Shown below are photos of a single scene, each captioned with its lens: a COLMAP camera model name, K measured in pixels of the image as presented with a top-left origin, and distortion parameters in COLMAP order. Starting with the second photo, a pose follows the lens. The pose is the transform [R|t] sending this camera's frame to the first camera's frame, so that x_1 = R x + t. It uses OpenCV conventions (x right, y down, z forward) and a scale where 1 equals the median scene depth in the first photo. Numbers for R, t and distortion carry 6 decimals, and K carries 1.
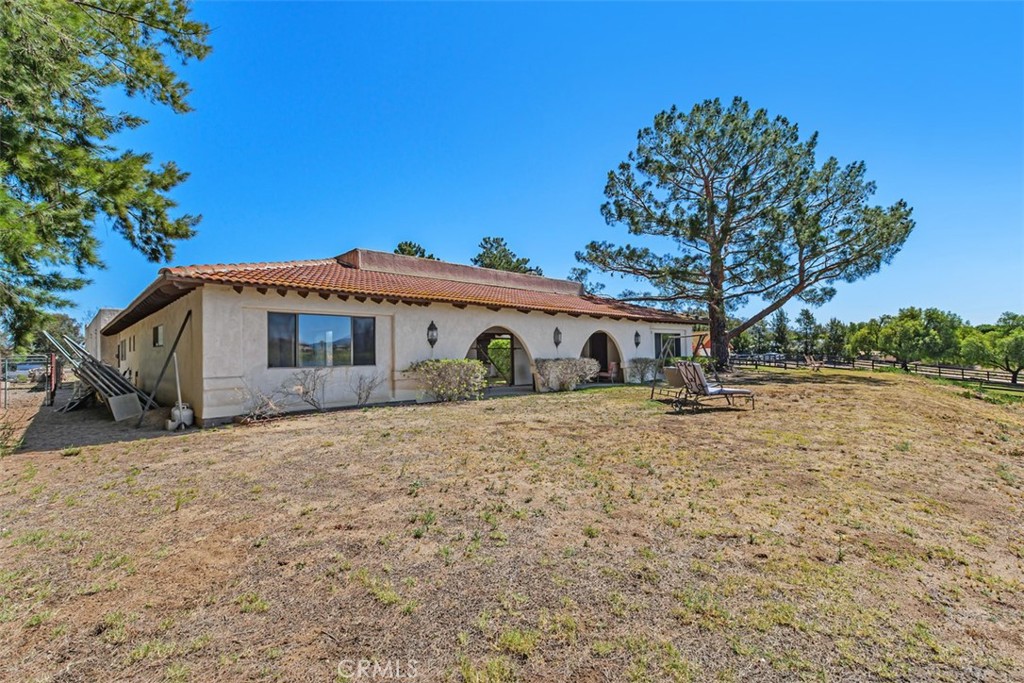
lens RADIAL K [[466.3, 0, 509.9], [0, 466.3, 340.2], [0, 0, 1]] dist [0.002921, 0.001954]
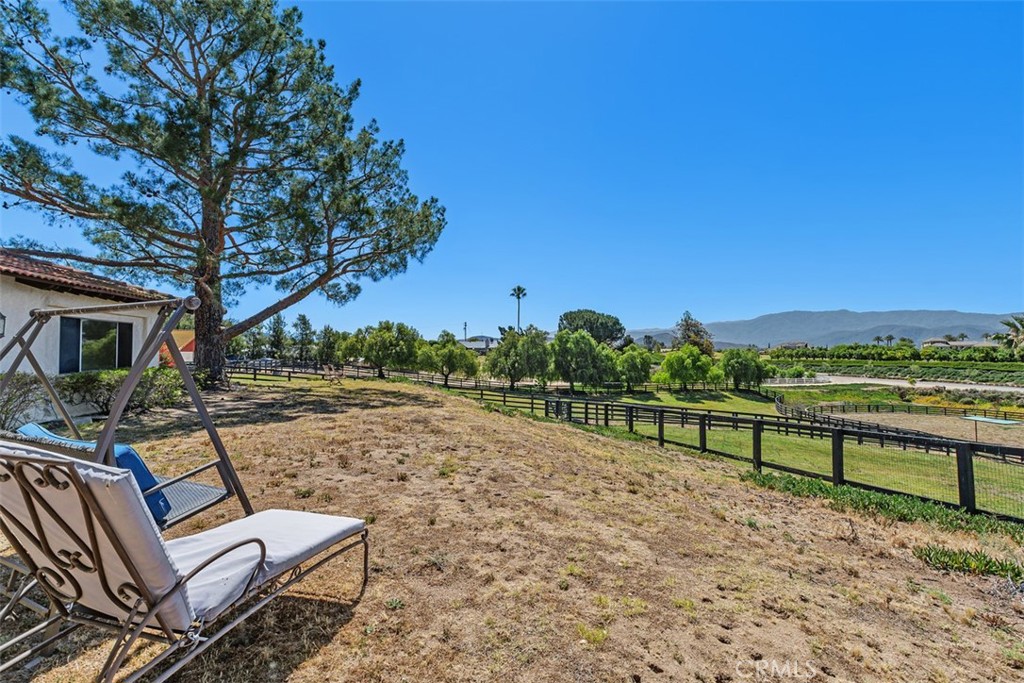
lens RADIAL K [[466.3, 0, 507.8], [0, 466.3, 344.4], [0, 0, 1]] dist [0.002921, 0.001954]
pose [[0.540336, 0.039636, 0.840515, 0.118700], [-0.039432, 0.998985, -0.021759, 0.003078], [-0.840525, -0.021386, 0.541351, 0.281867]]
